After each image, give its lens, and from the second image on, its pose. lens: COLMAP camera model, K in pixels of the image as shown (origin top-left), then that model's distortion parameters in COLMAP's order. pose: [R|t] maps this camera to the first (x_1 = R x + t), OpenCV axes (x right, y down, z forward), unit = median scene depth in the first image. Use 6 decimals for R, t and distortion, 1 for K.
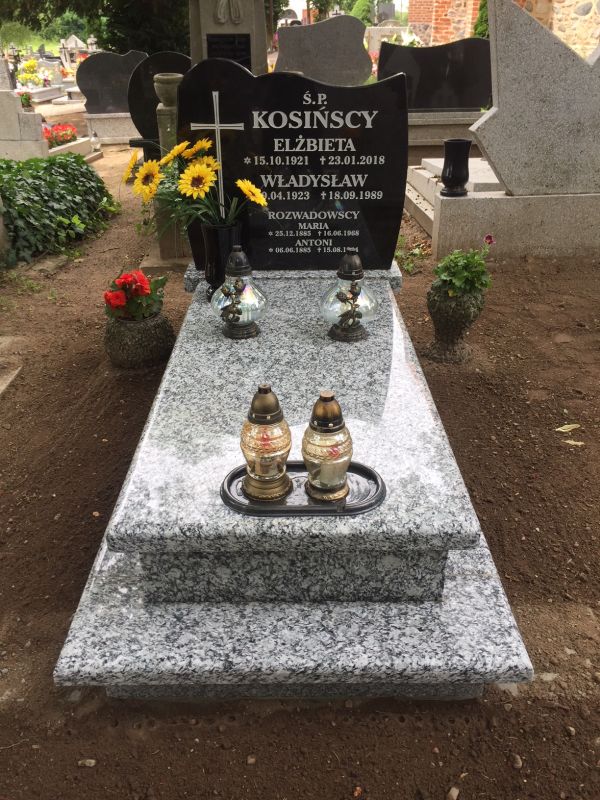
lens RADIAL K [[679.8, 0, 300.0], [0, 679.8, 400.0], [0, 0, 1]] dist [0.082975, -0.117412]
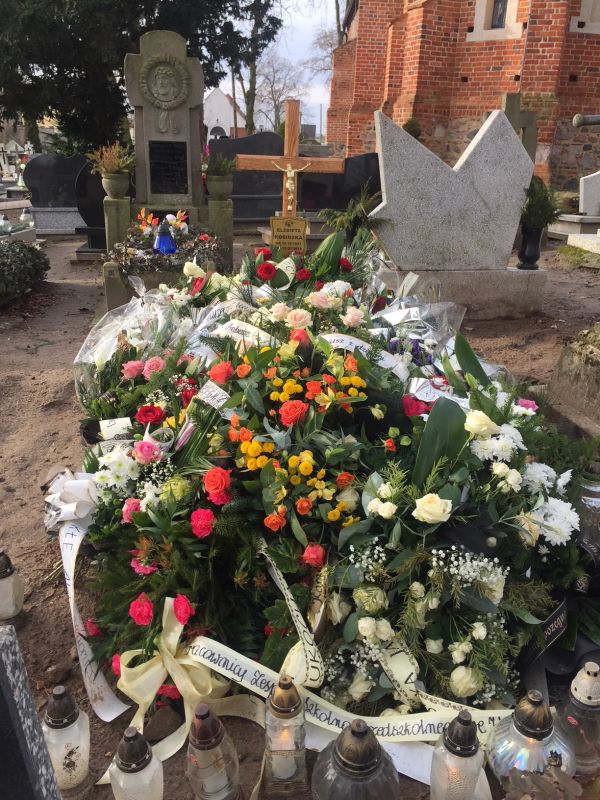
lens RADIAL K [[679.8, 0, 300.0], [0, 679.8, 400.0], [0, 0, 1]] dist [0.082975, -0.117412]
pose [[0.994635, -0.003468, 0.103393, -0.001859], [0.017827, 0.990233, -0.138277, 0.075154], [-0.101904, 0.139378, 0.984982, -0.122549]]
